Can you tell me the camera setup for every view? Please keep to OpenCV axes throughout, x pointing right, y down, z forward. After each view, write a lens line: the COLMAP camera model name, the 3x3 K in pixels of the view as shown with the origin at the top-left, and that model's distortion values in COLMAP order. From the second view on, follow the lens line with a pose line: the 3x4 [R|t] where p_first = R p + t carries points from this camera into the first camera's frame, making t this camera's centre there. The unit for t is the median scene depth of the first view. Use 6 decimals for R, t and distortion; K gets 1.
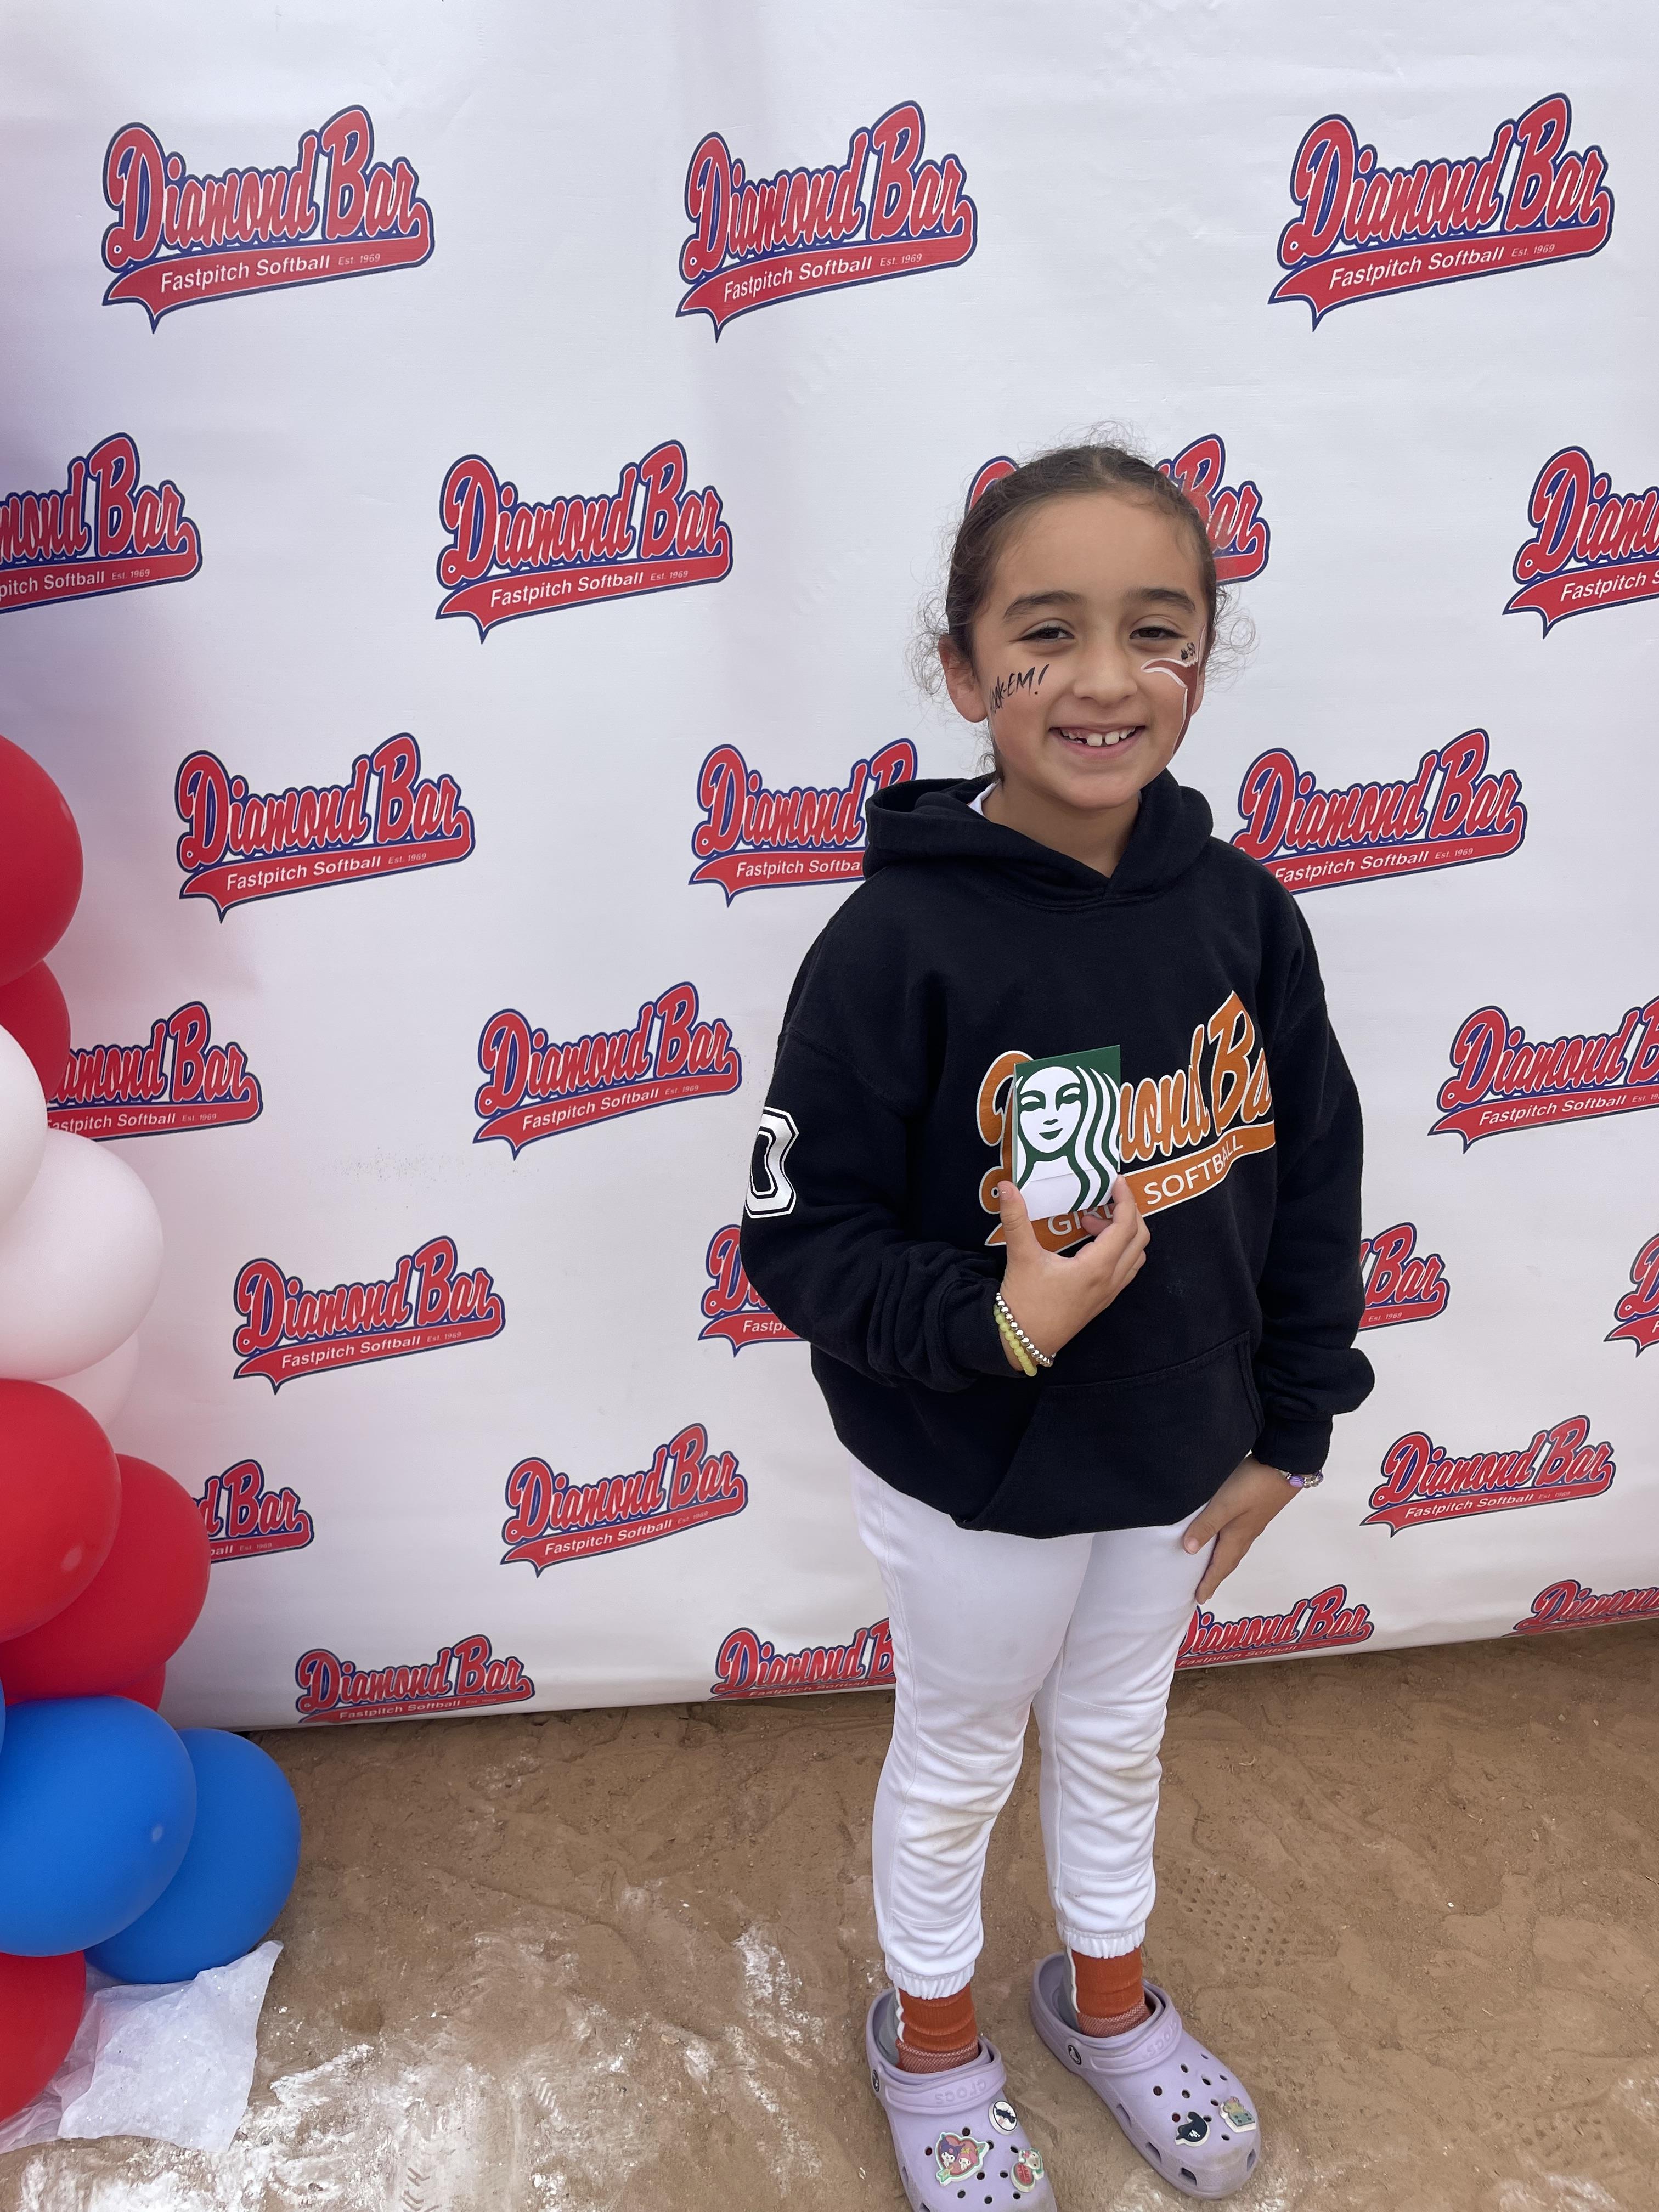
lens RADIAL K [[1669.2, 0, 813.4], [0, 1669.2, 1098.3], [0, 0, 1]] dist [0.082913, -0.108747]
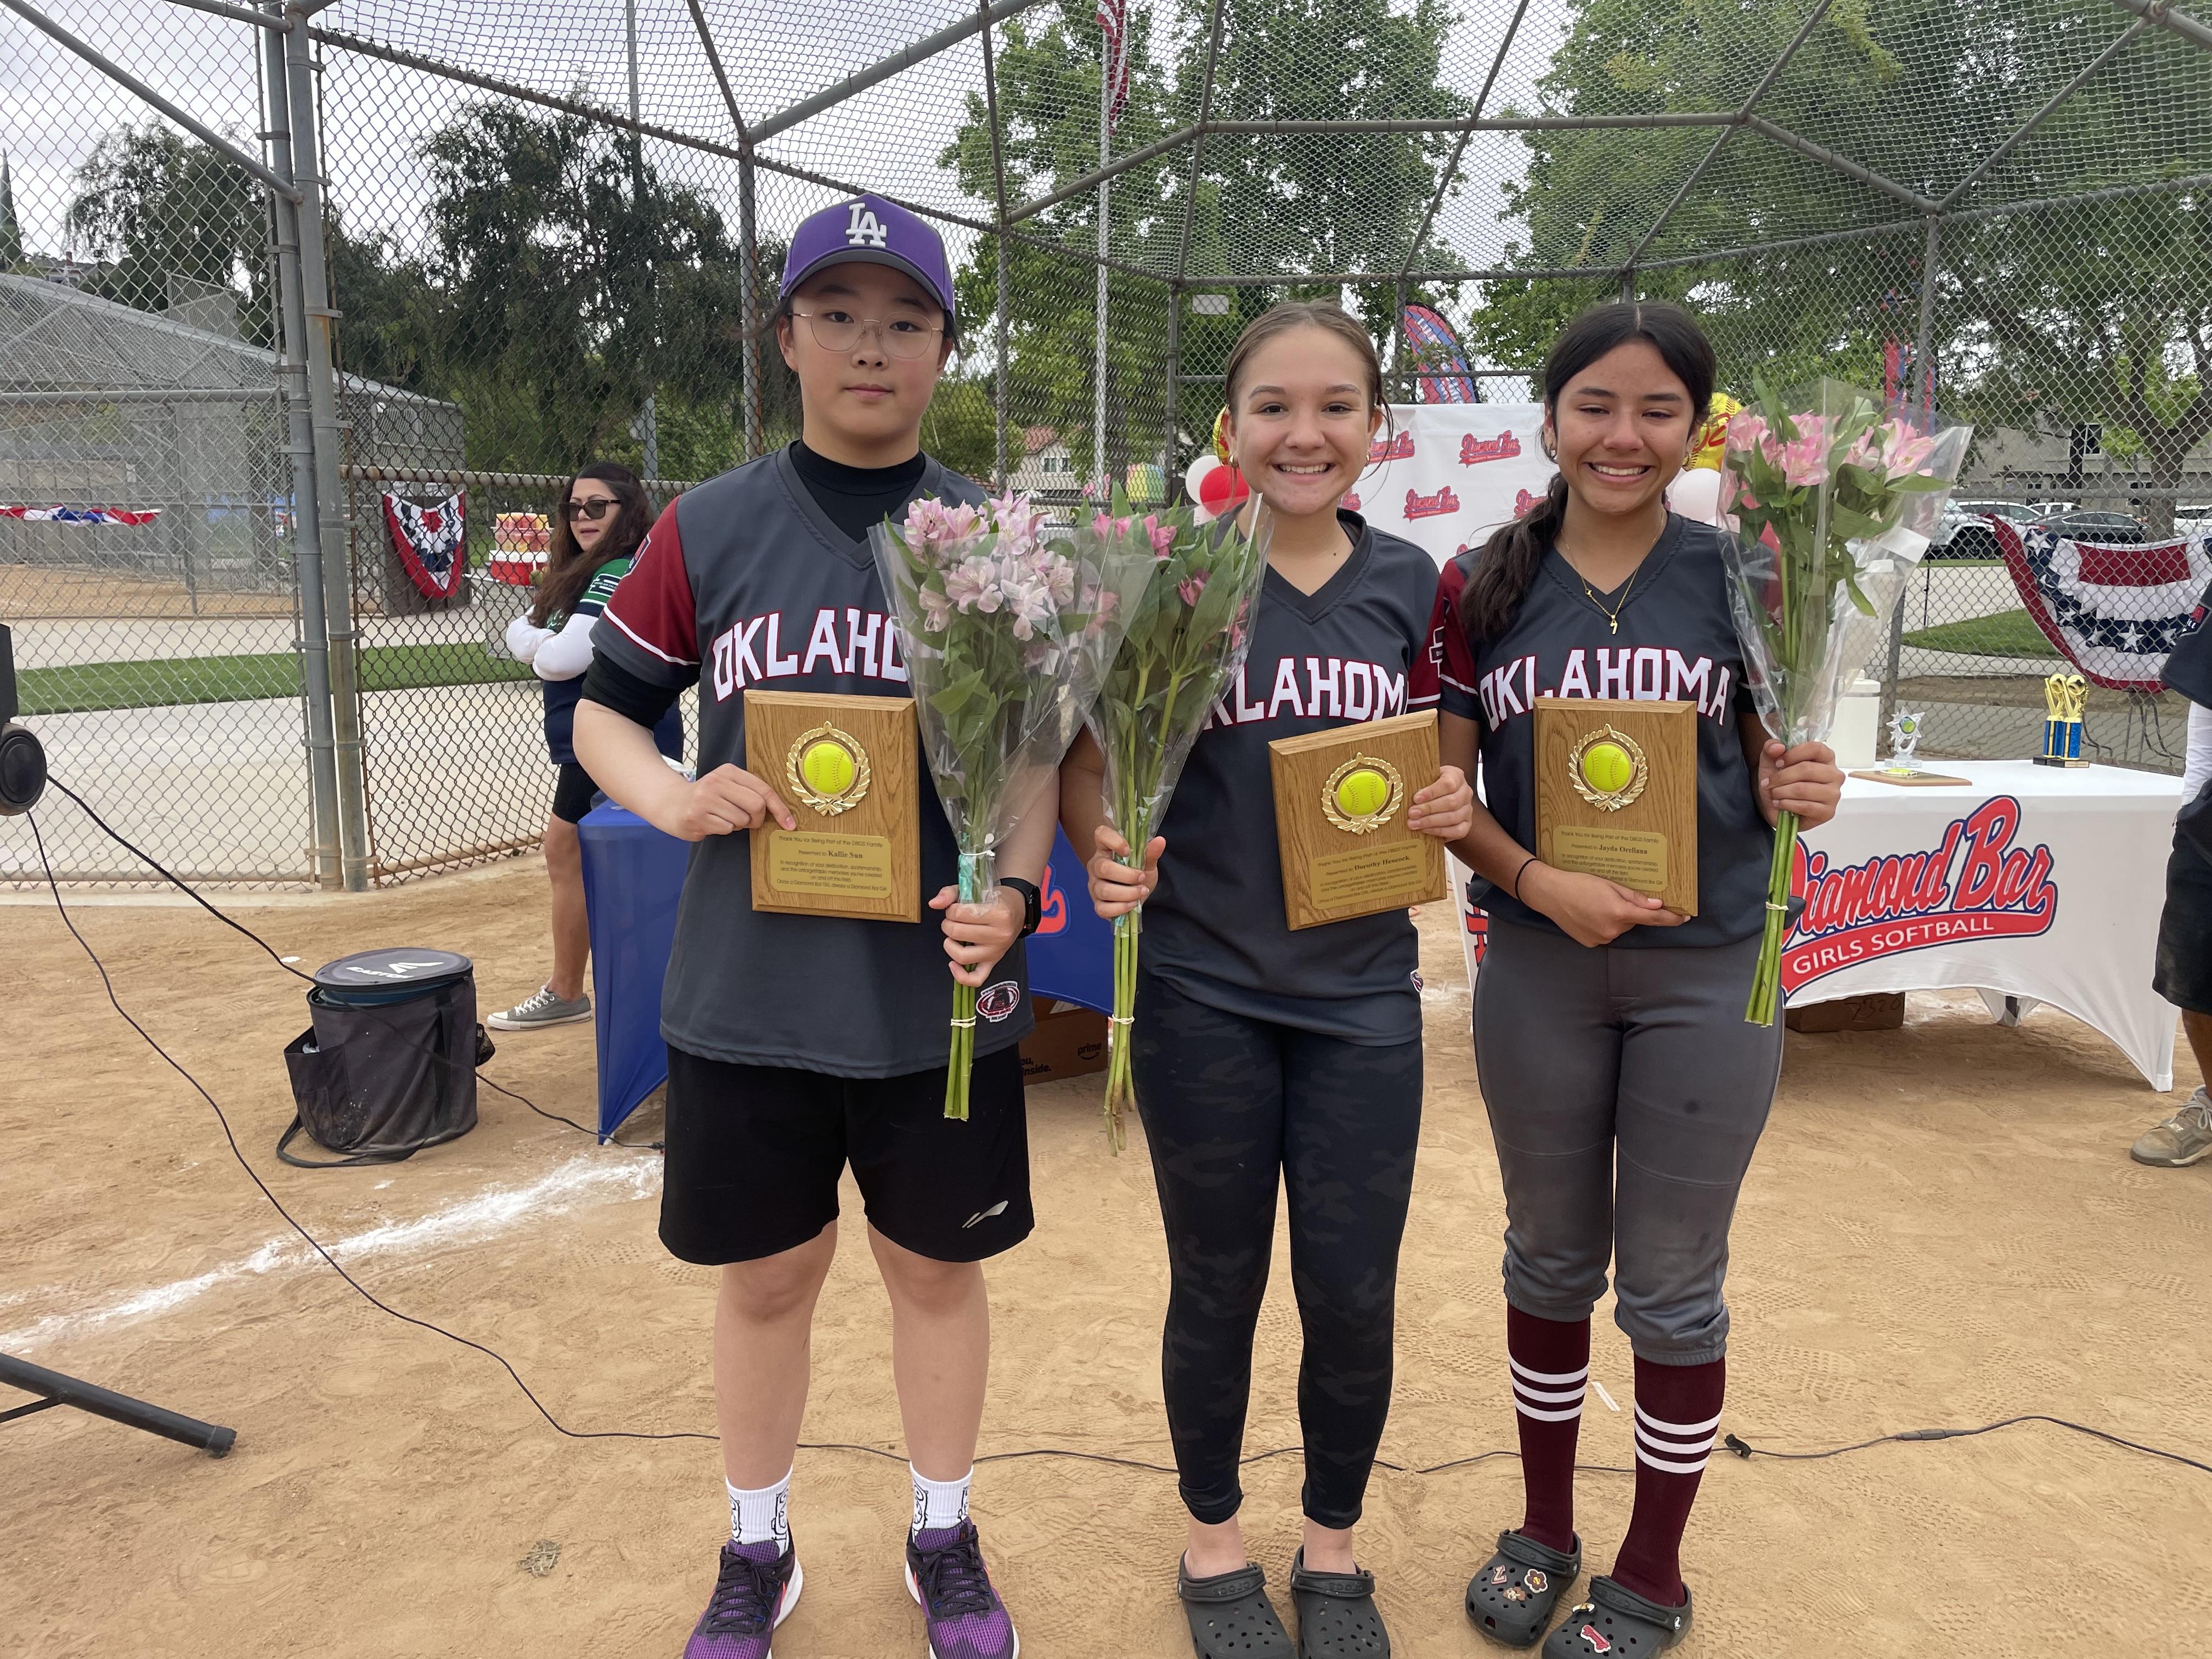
lens RADIAL K [[1669.2, 0, 1098.7], [0, 1669.2, 811.2], [0, 0, 1]] dist [0.082913, -0.108747]
pose [[0.990813, 0.039370, -0.129380, -0.296978], [-0.061432, 0.983314, -0.171230, 1.363205], [0.120480, 0.177605, 0.976699, -3.977275]]
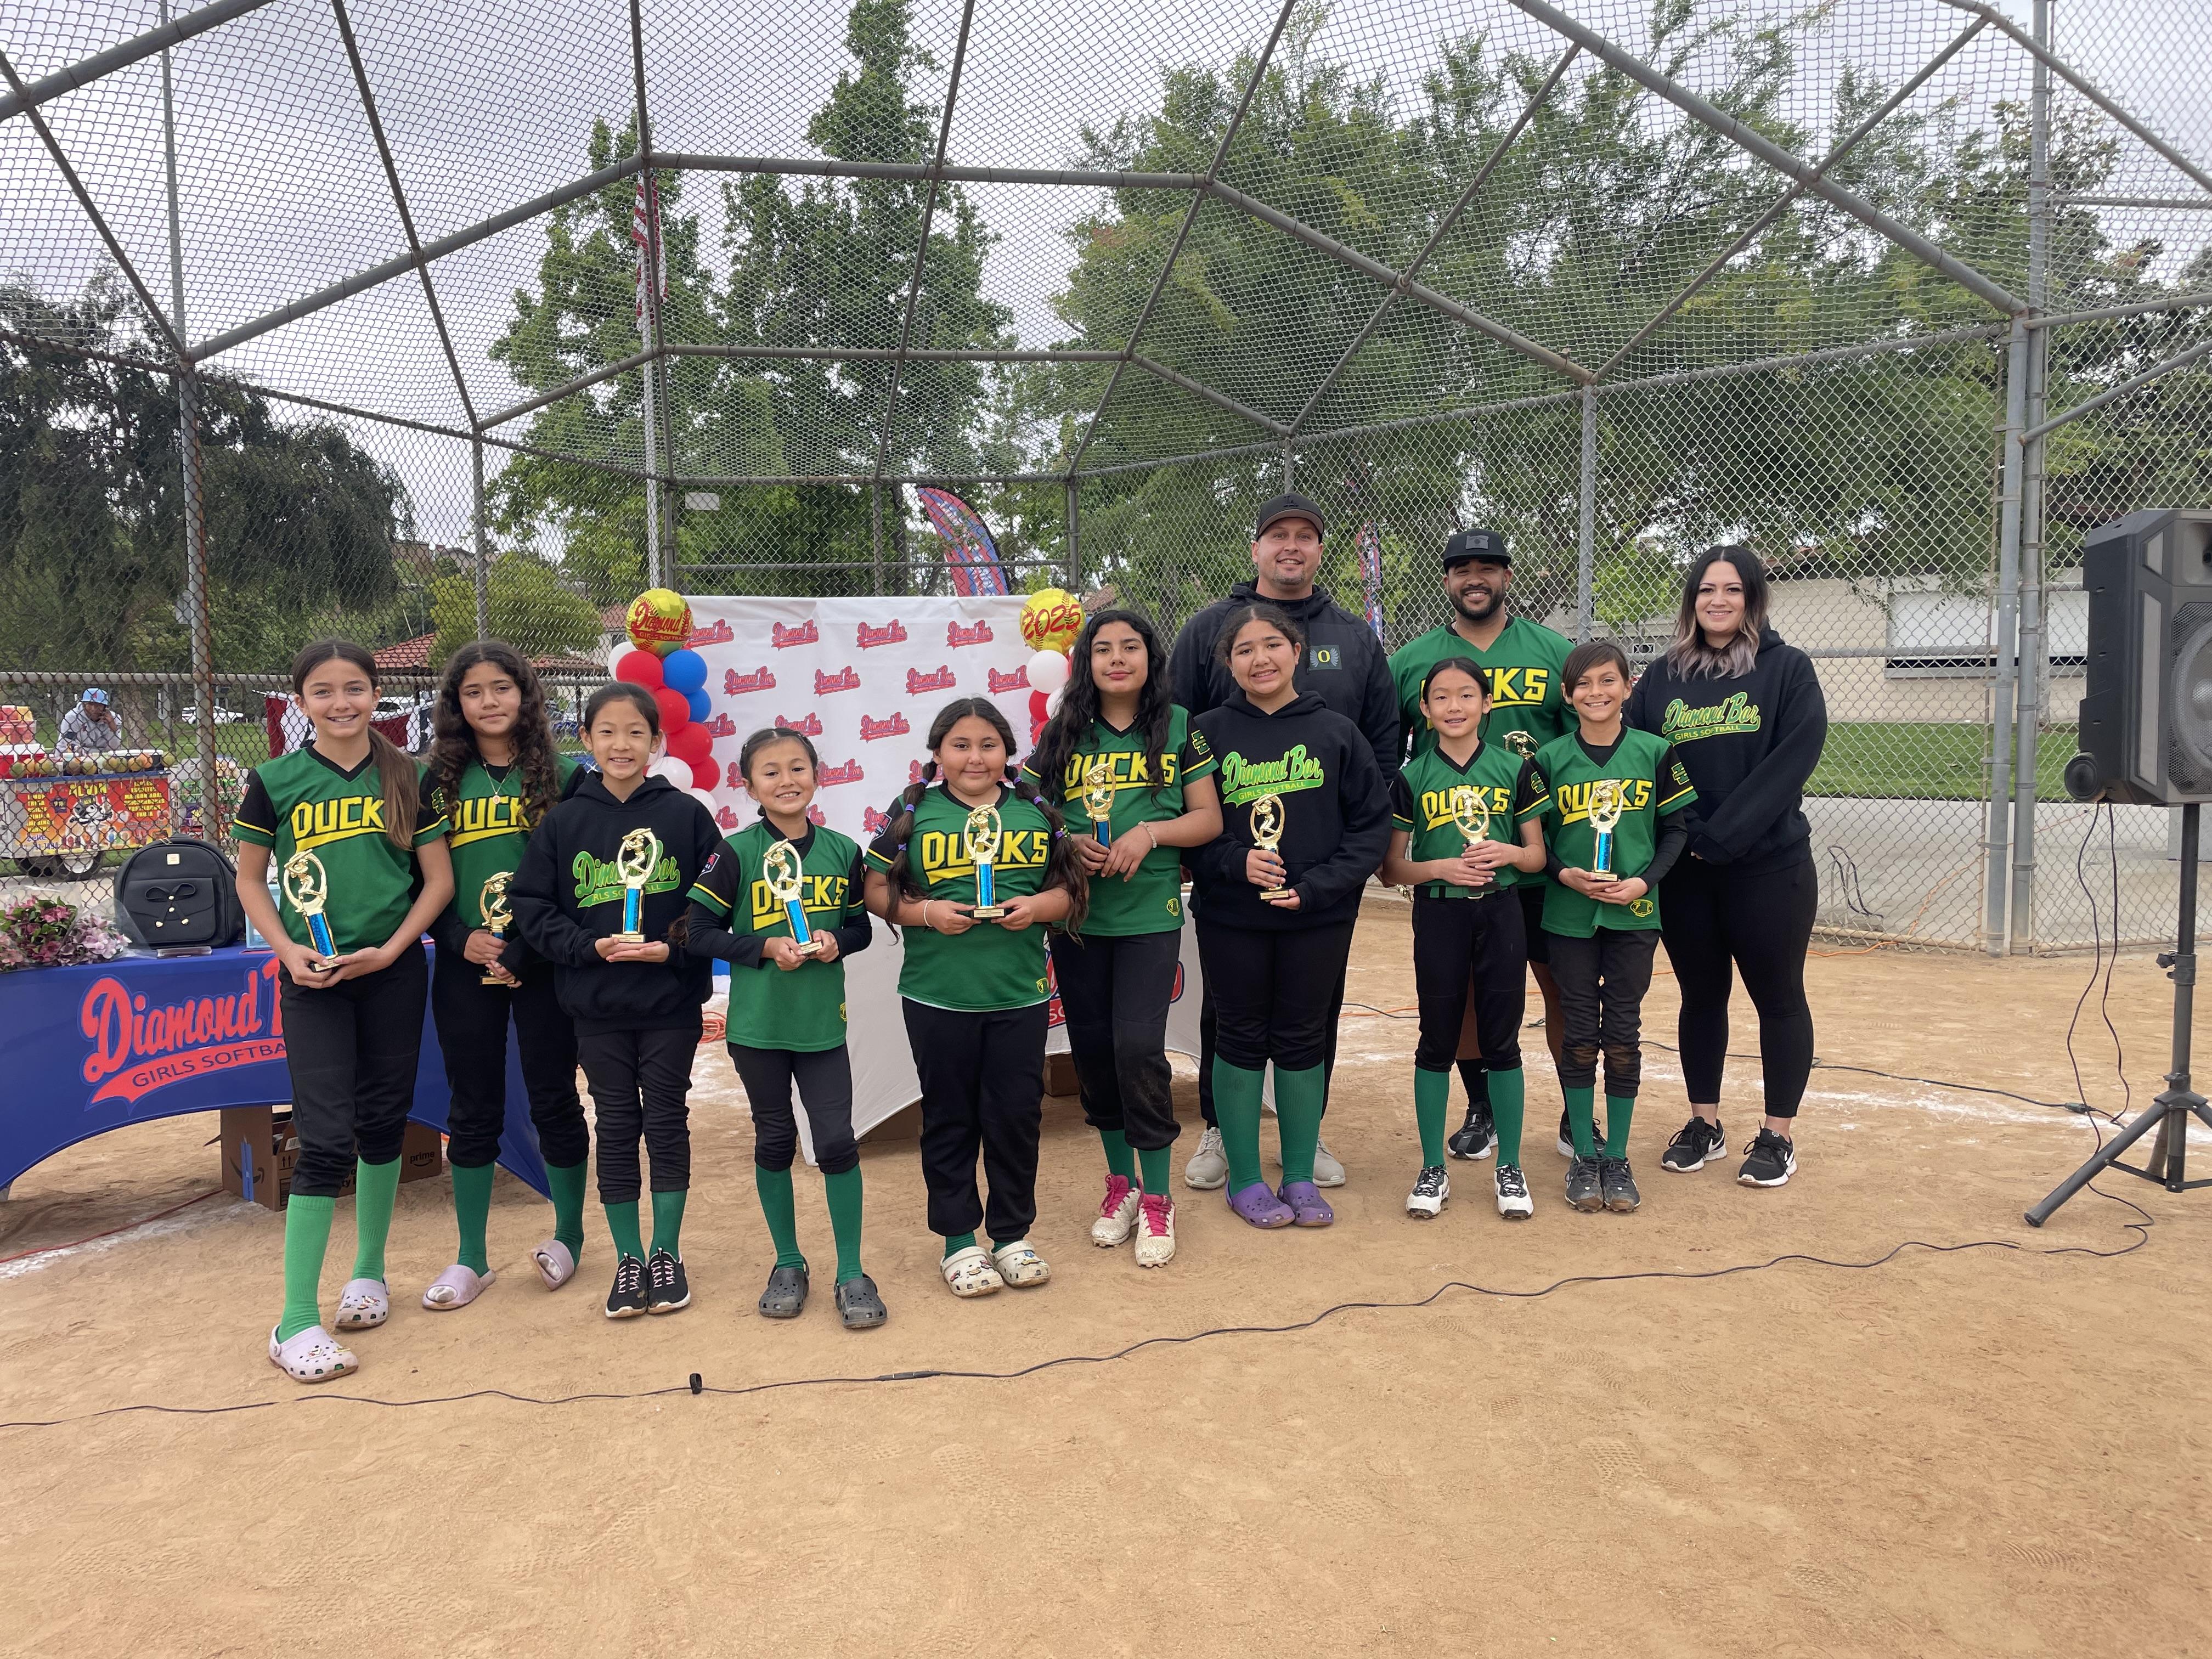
lens RADIAL K [[1669.2, 0, 1088.4], [0, 1669.2, 833.0], [0, 0, 1]] dist [0.082913, -0.108747]
pose [[0.997041, -0.011704, 0.075978, 0.428821], [0.031151, 0.965075, -0.260117, 1.574193], [-0.070280, 0.261714, 0.962583, -4.603042]]
